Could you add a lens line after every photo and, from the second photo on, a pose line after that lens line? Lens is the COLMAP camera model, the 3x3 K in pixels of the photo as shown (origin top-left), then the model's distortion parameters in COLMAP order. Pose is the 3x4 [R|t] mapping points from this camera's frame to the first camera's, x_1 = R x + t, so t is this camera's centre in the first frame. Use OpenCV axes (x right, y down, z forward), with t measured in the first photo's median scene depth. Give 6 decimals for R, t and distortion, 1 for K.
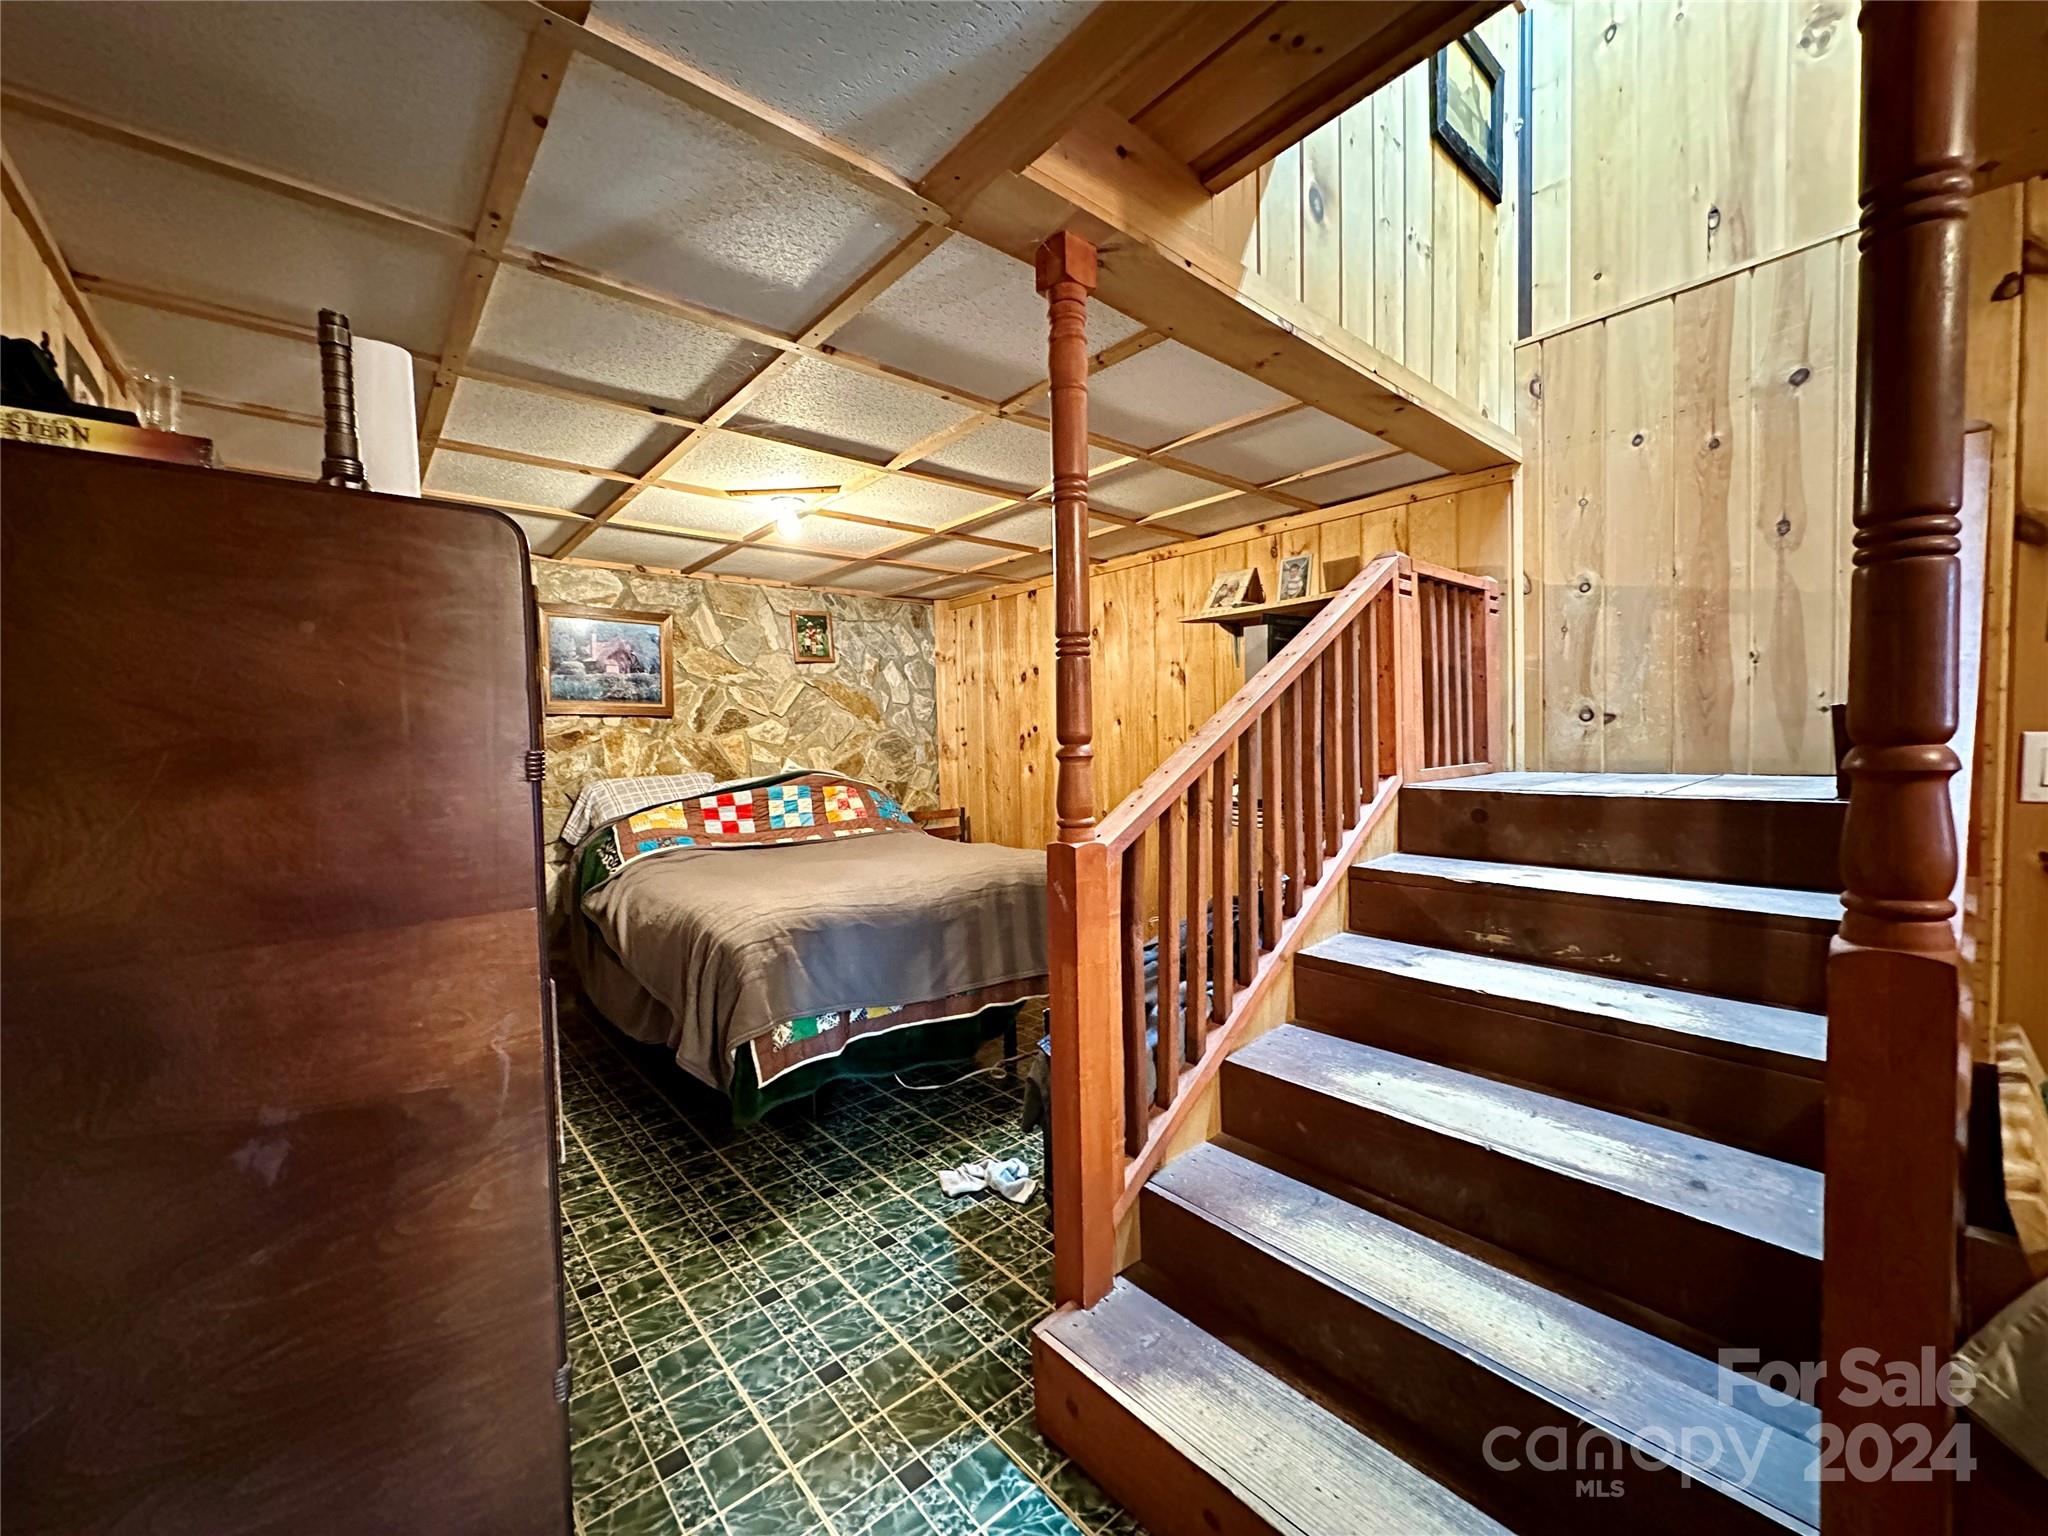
lens RADIAL K [[817.8, 0, 1024.9], [0, 817.8, 768.0], [0, 0, 1]] dist [-0.000300, 0.000334]
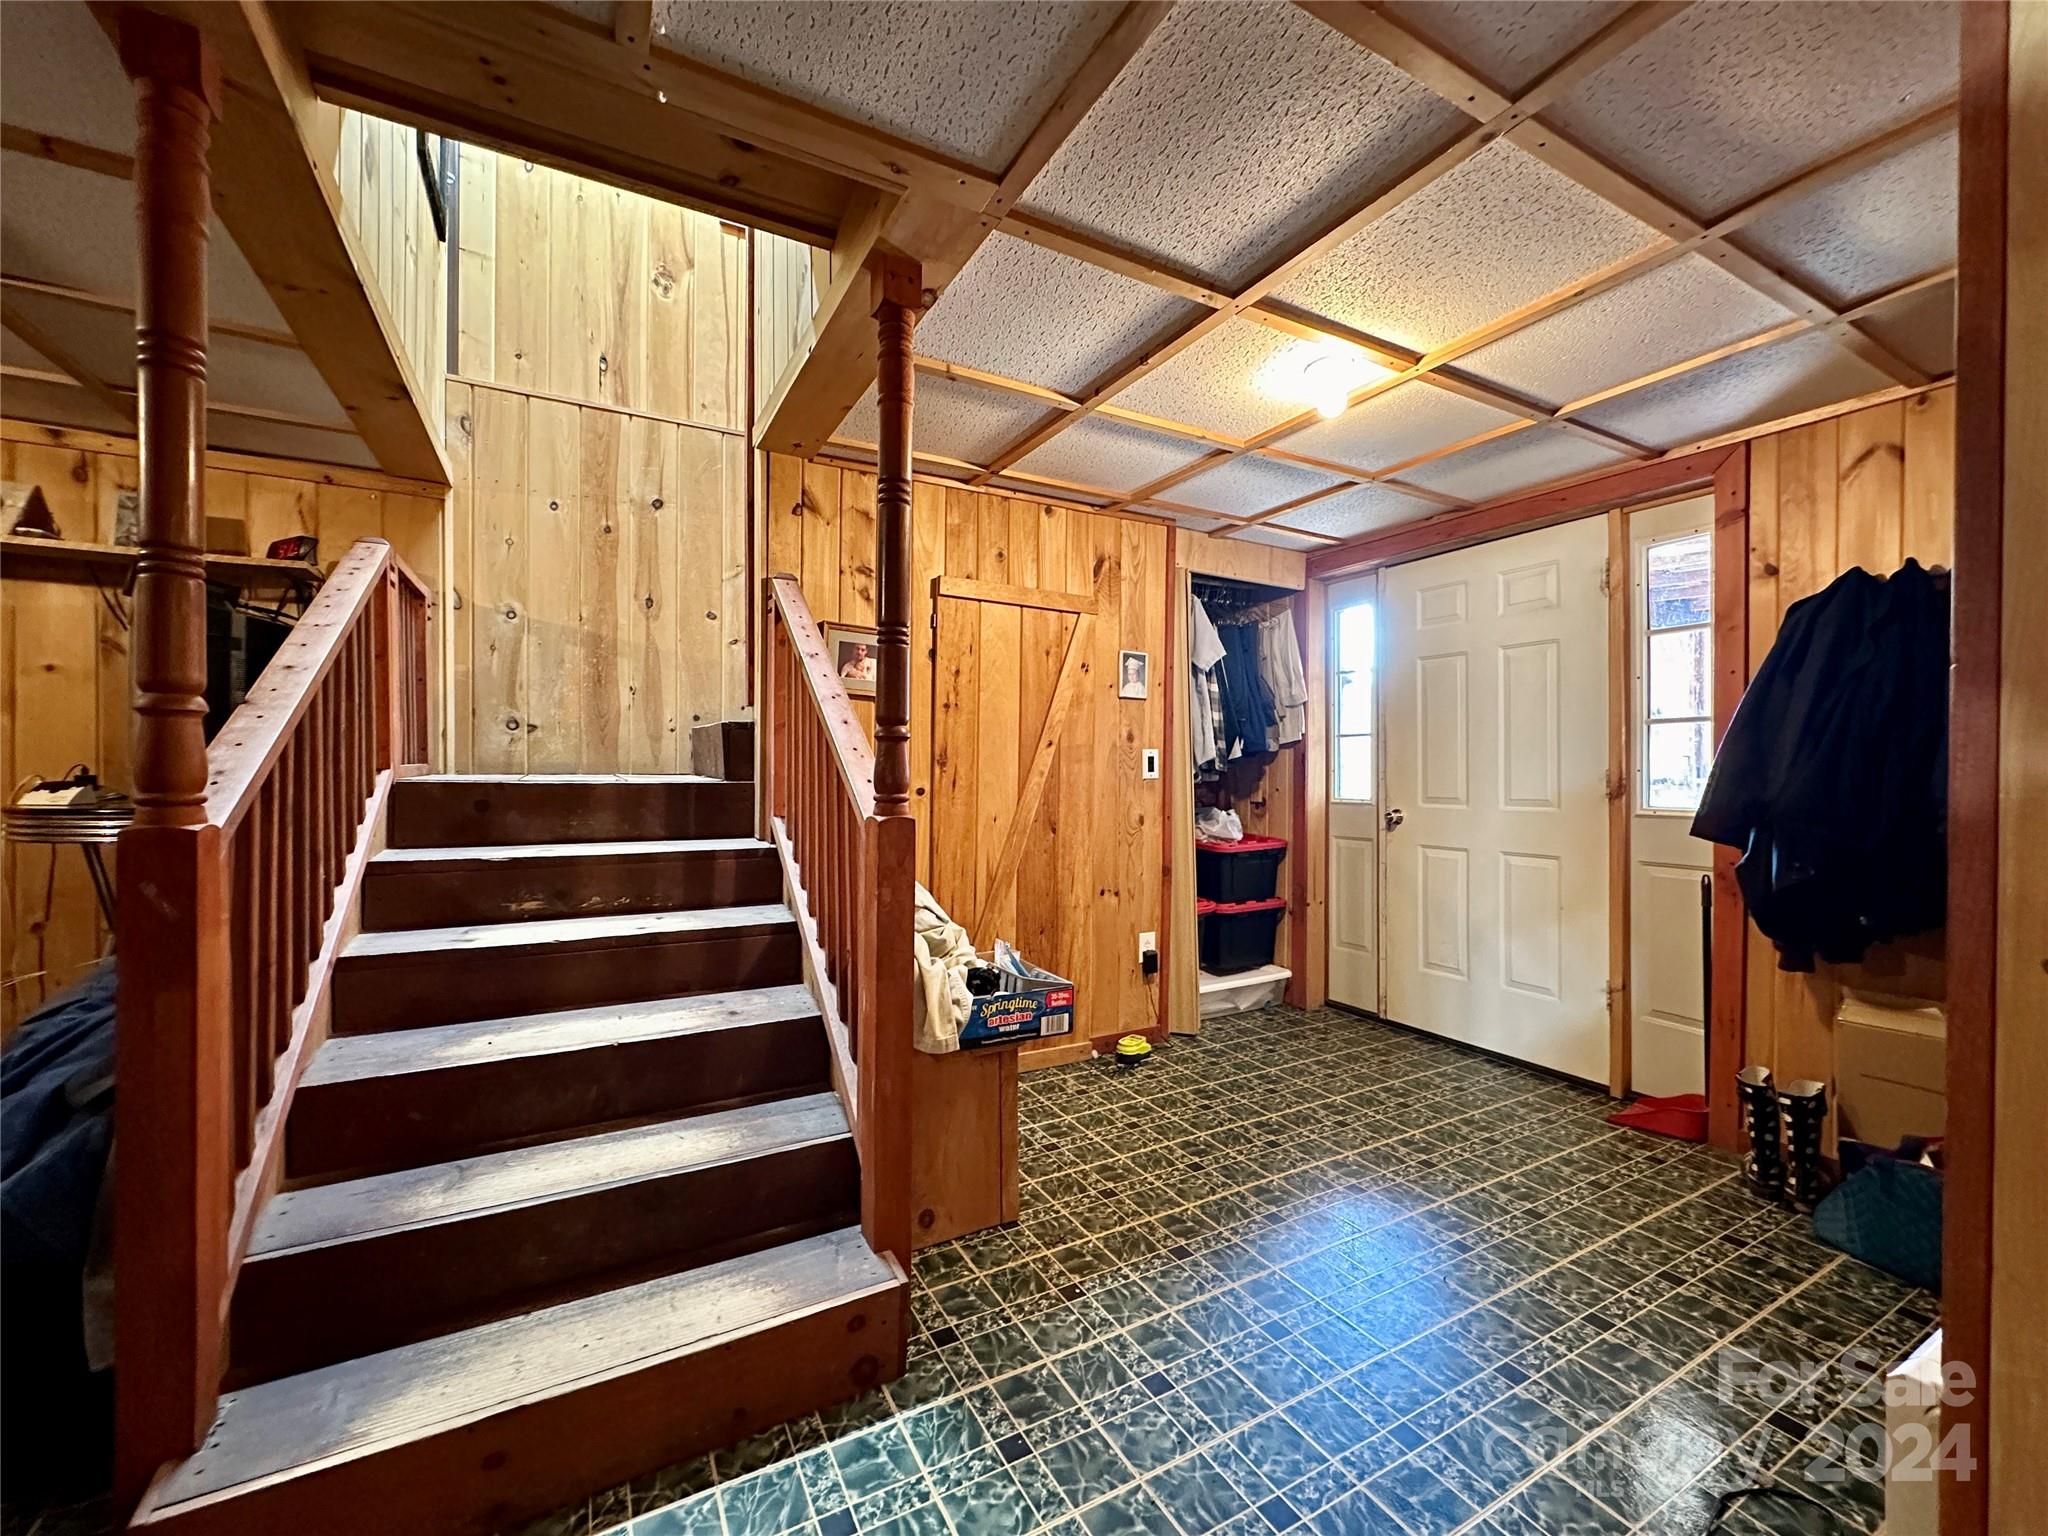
lens RADIAL K [[817.8, 0, 1025.1], [0, 817.8, 771.8], [0, 0, 1]] dist [-0.000300, 0.000334]
pose [[0.204658, 0.017157, 0.978683, -0.333501], [0.023027, 0.999485, -0.022337, 0.049984], [-0.978563, 0.027108, 0.204158, 0.061040]]
